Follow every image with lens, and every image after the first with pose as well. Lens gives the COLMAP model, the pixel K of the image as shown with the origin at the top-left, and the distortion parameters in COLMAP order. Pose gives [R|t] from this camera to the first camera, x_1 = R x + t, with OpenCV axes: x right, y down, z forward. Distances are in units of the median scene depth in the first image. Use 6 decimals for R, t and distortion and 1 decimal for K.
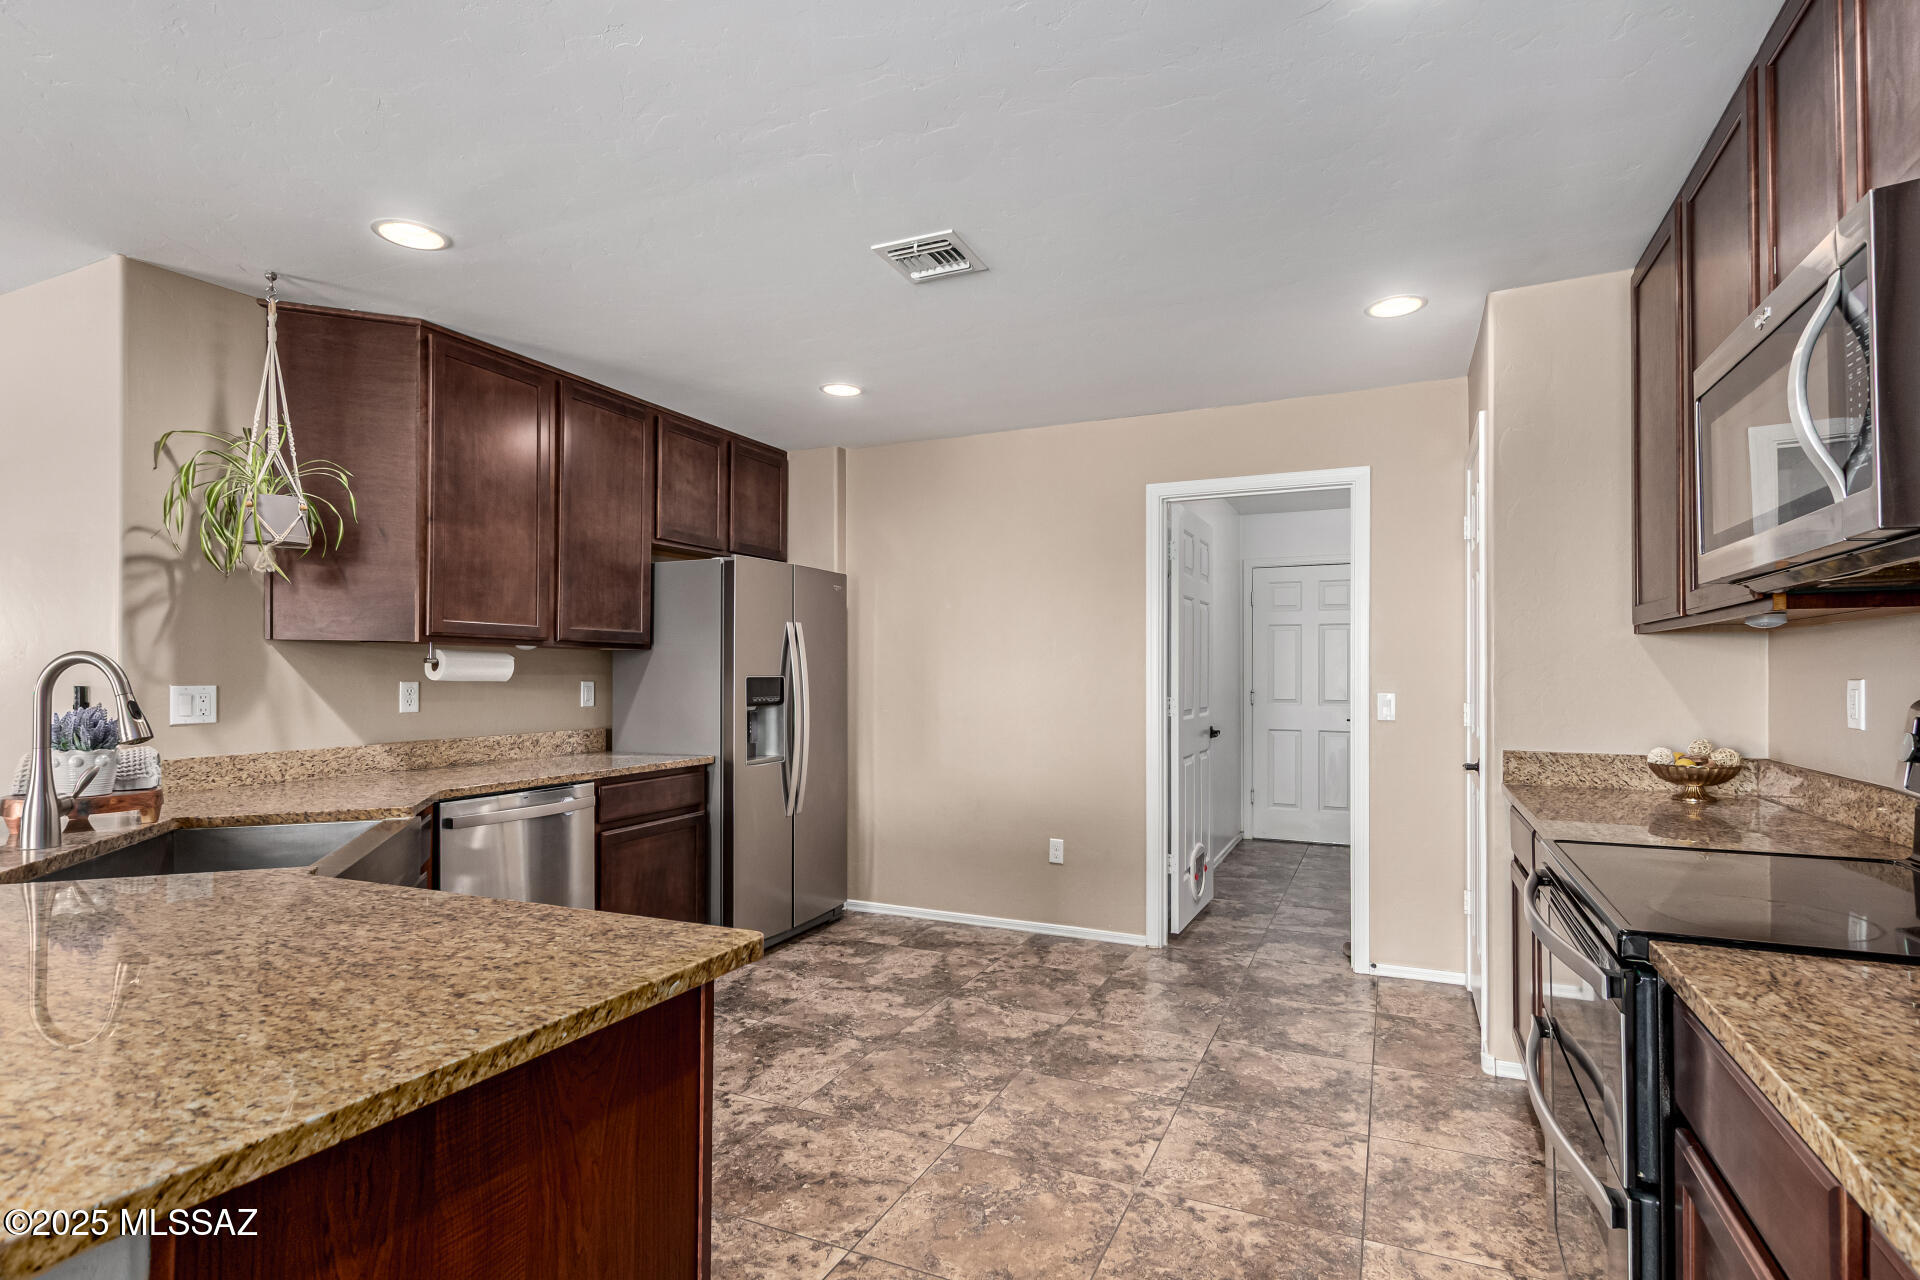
lens RADIAL K [[914.6, 0, 976.3], [0, 914.6, 668.7], [0, 0, 1]] dist [0.009573, -0.000006]
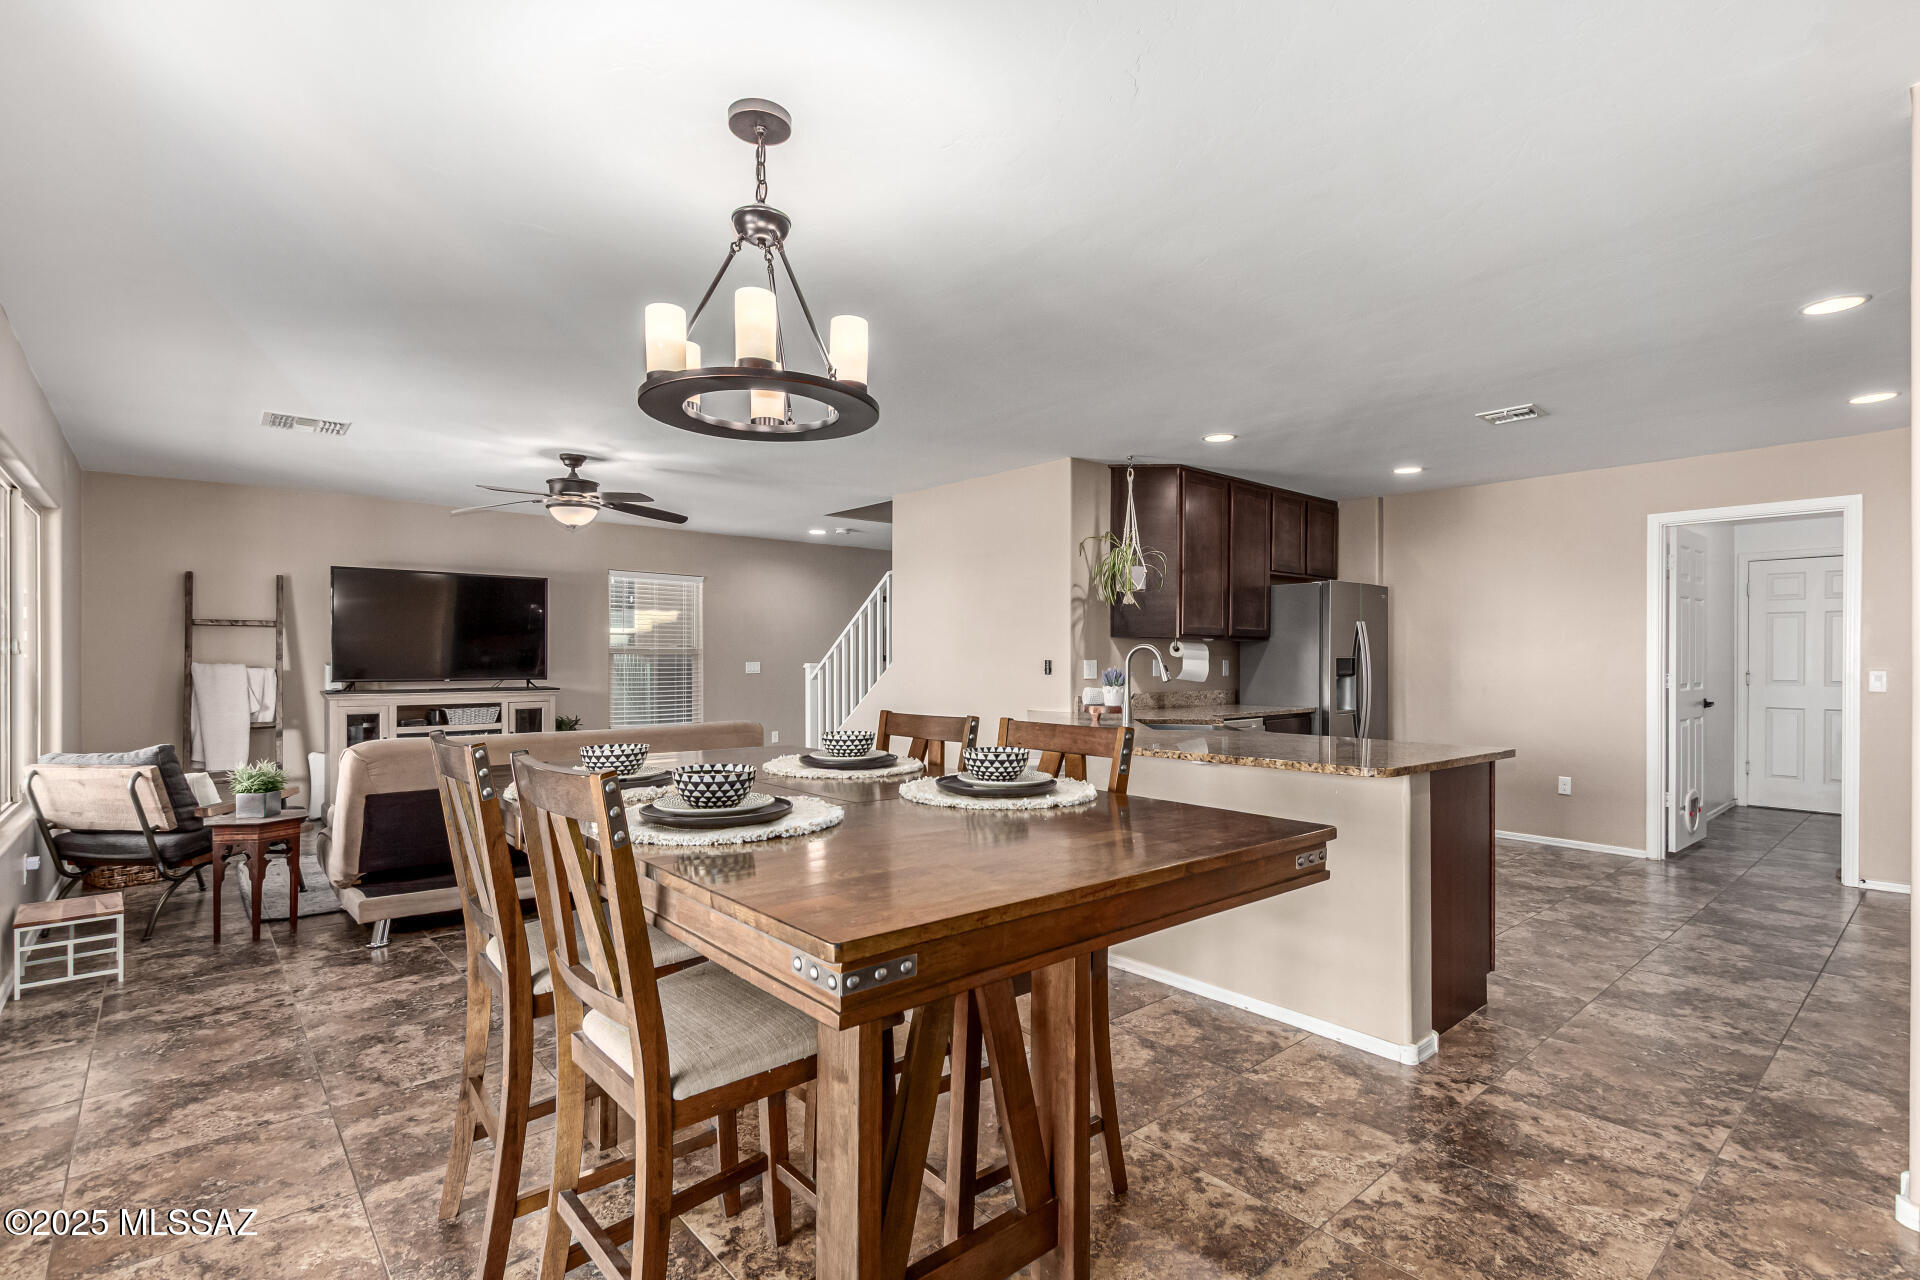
lens RADIAL K [[871.6, 0, 1001.3], [0, 871.6, 659.3], [0, 0, 1]] dist [0.006385, -0.003303]
pose [[0.915225, 0.002652, -0.402935, -0.184644], [-0.000436, 0.999984, 0.005591, 0.003852], [0.402943, -0.004942, 0.915212, -0.622563]]
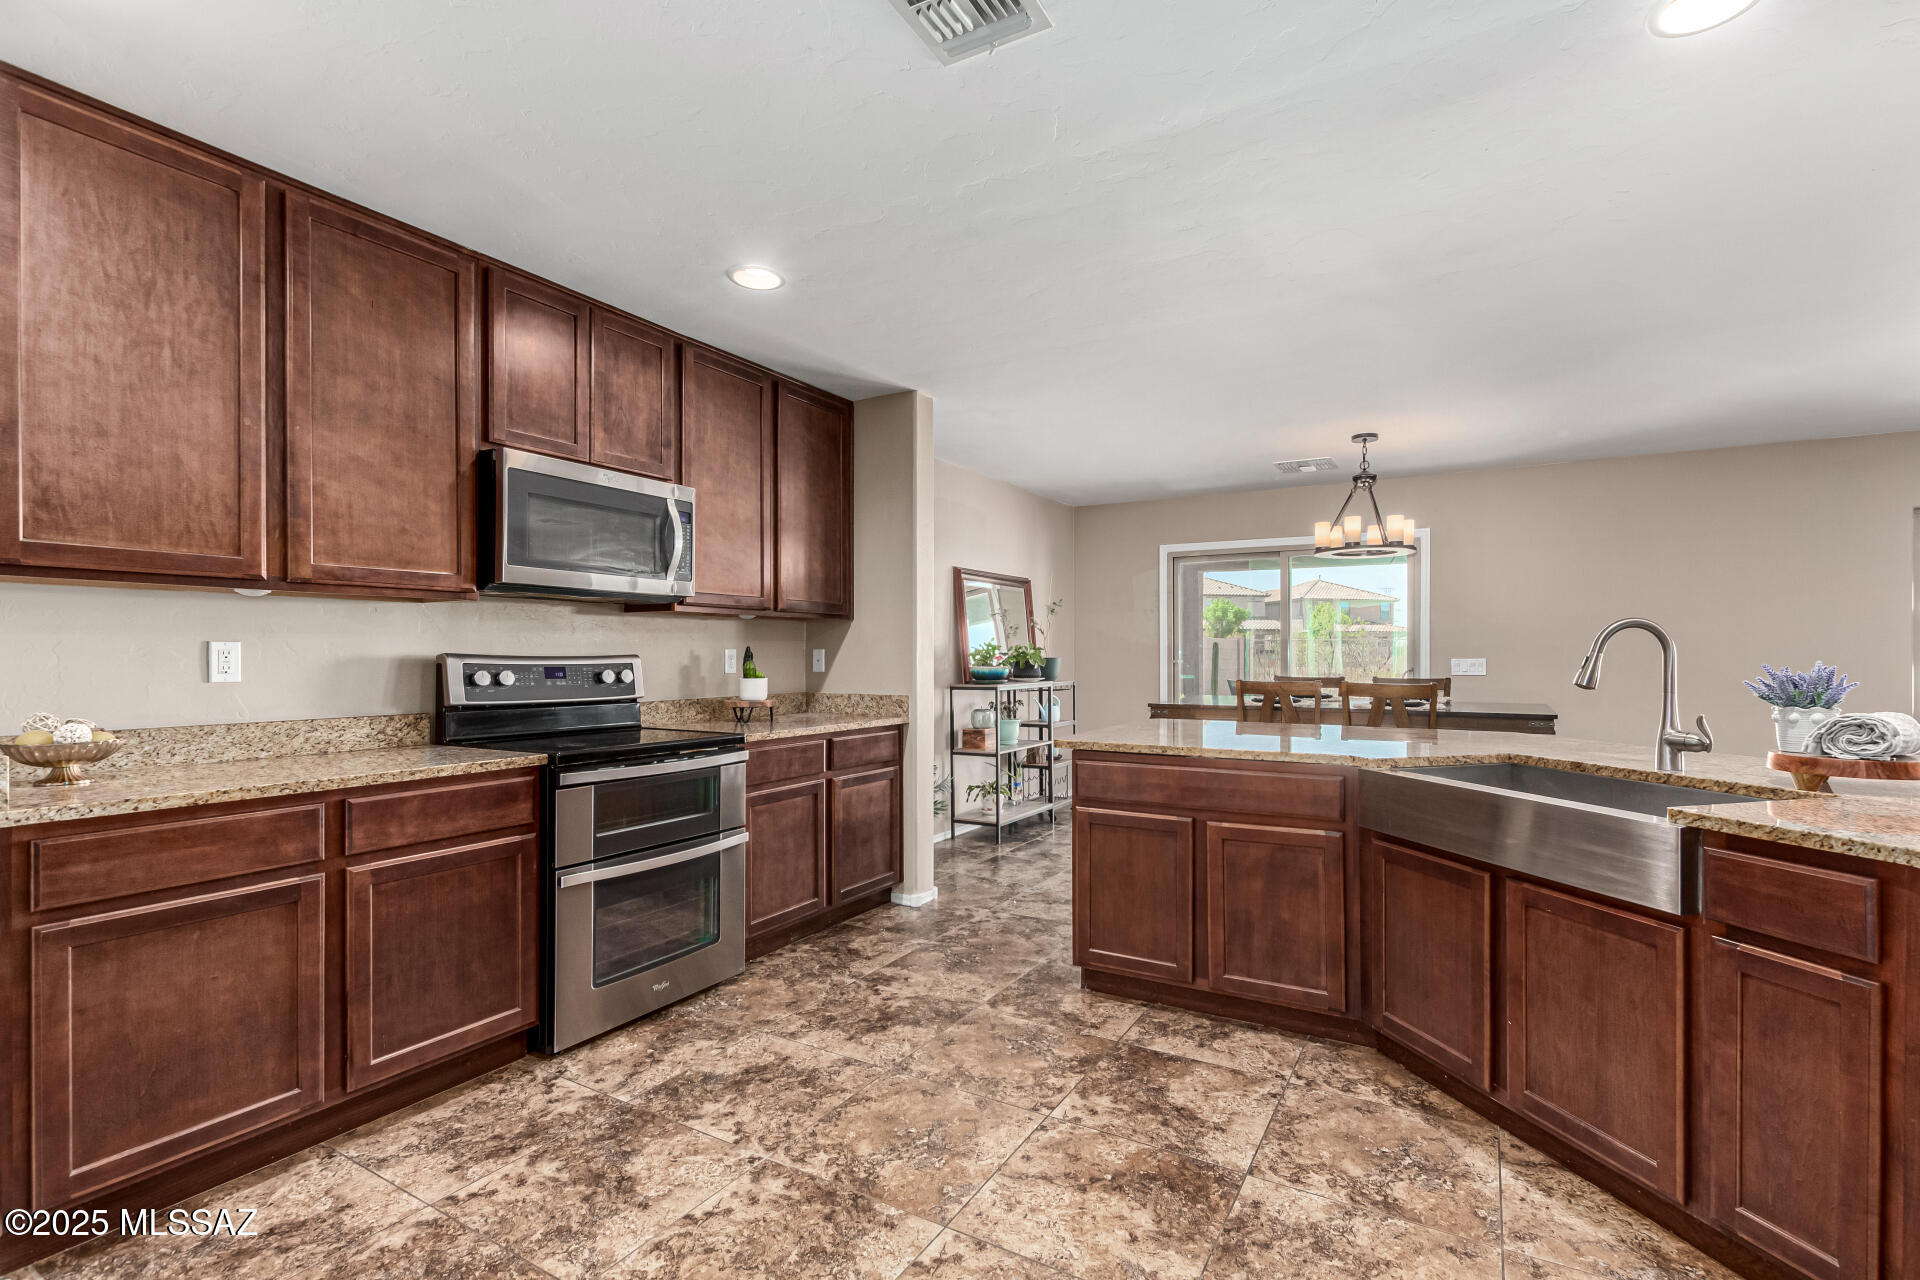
lens RADIAL K [[871.6, 0, 978.8], [0, 871.6, 667.0], [0, 0, 1]] dist [0.006385, -0.003303]
pose [[-0.995134, -0.000543, 0.098530, -0.082696], [0.000131, 0.999977, 0.006840, 0.020382], [-0.098532, 0.006820, -0.995111, 1.111507]]
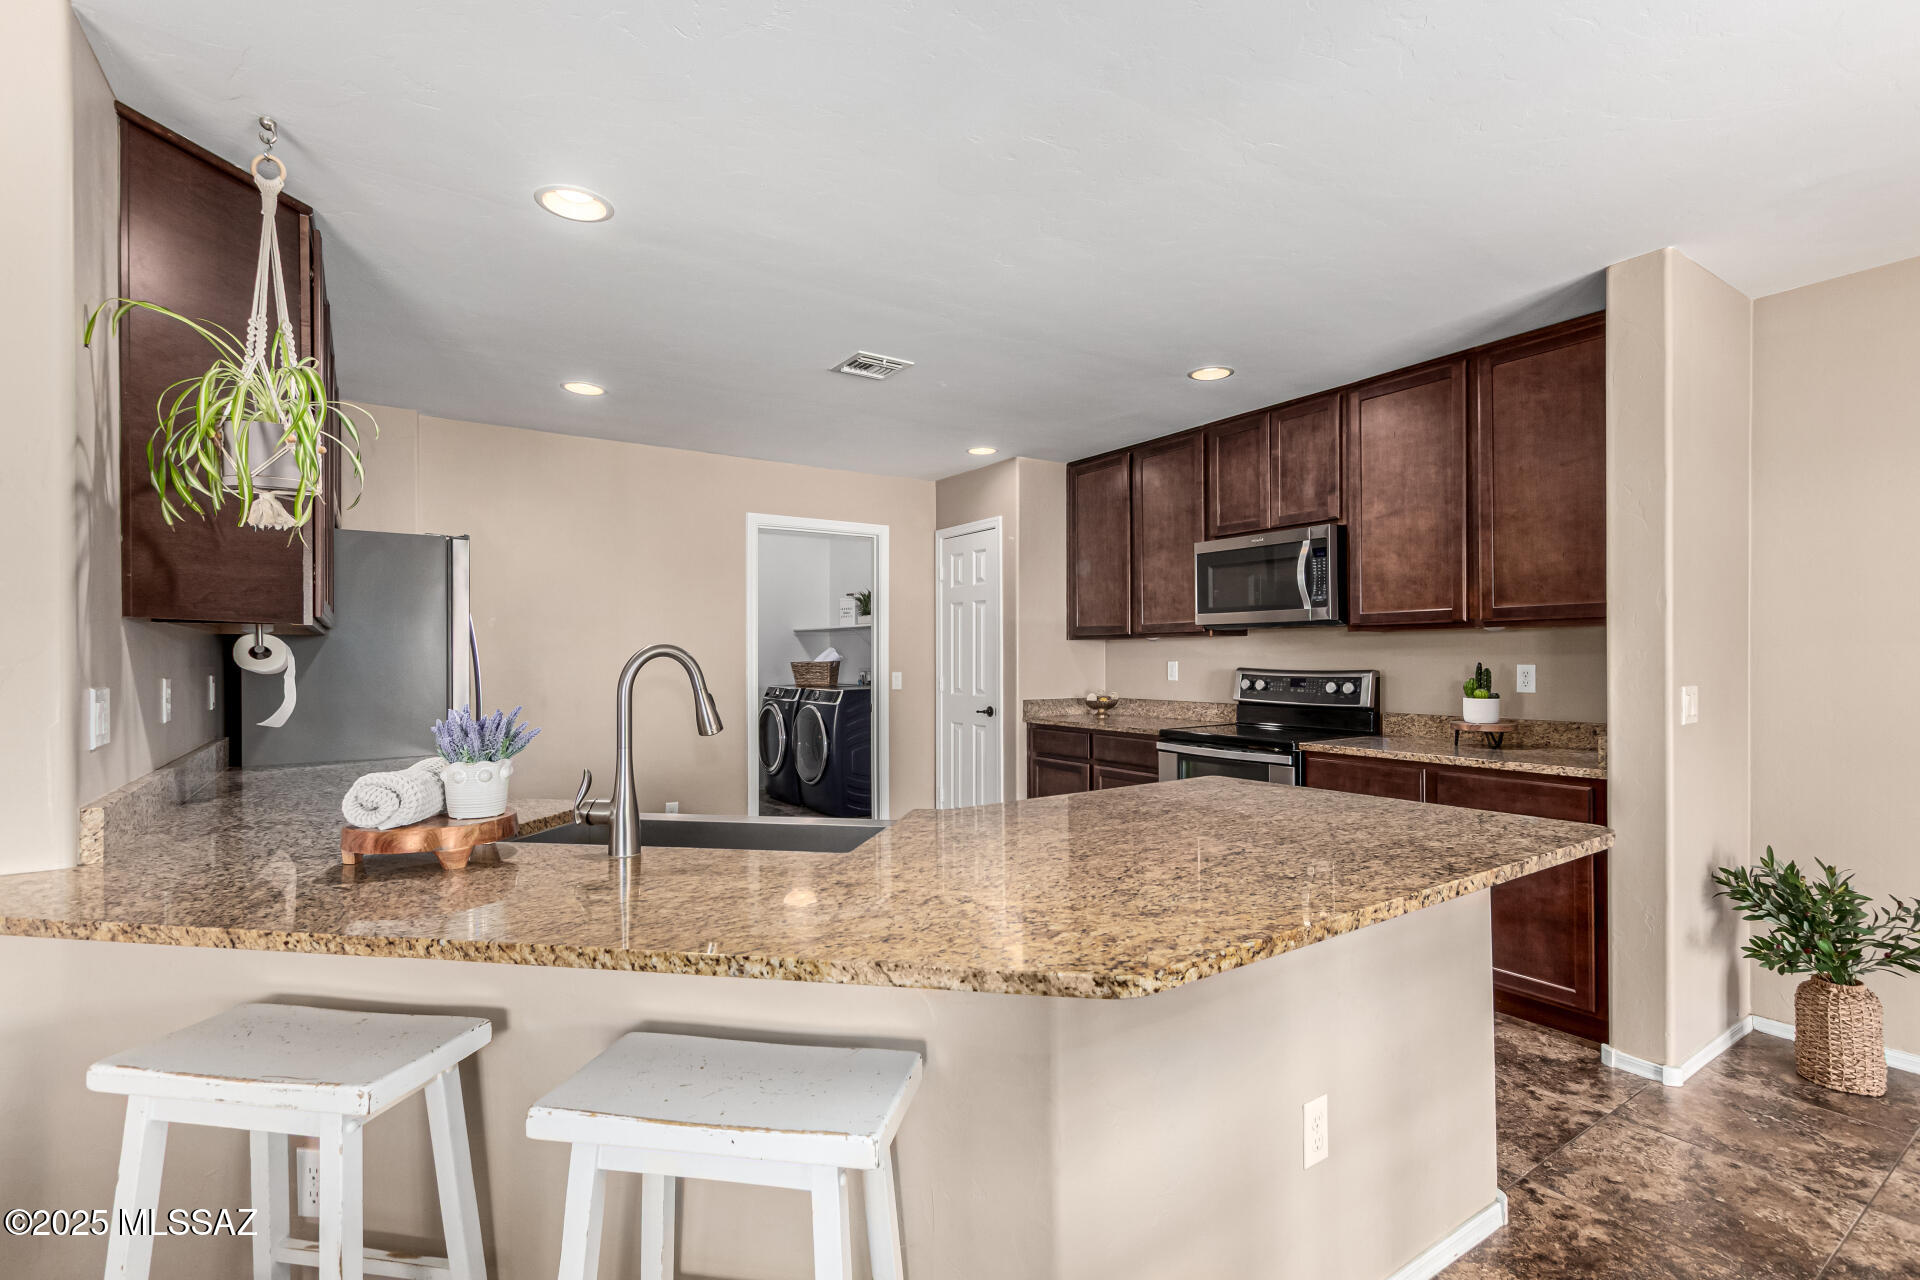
lens RADIAL K [[871.6, 0, 951.1], [0, 871.6, 645.9], [0, 0, 1]] dist [0.006385, -0.003303]
pose [[0.539784, 0.007931, 0.841766, -0.767899], [-0.000637, 0.999959, -0.009012, -0.004511], [-0.841803, 0.004328, 0.539767, 0.120100]]
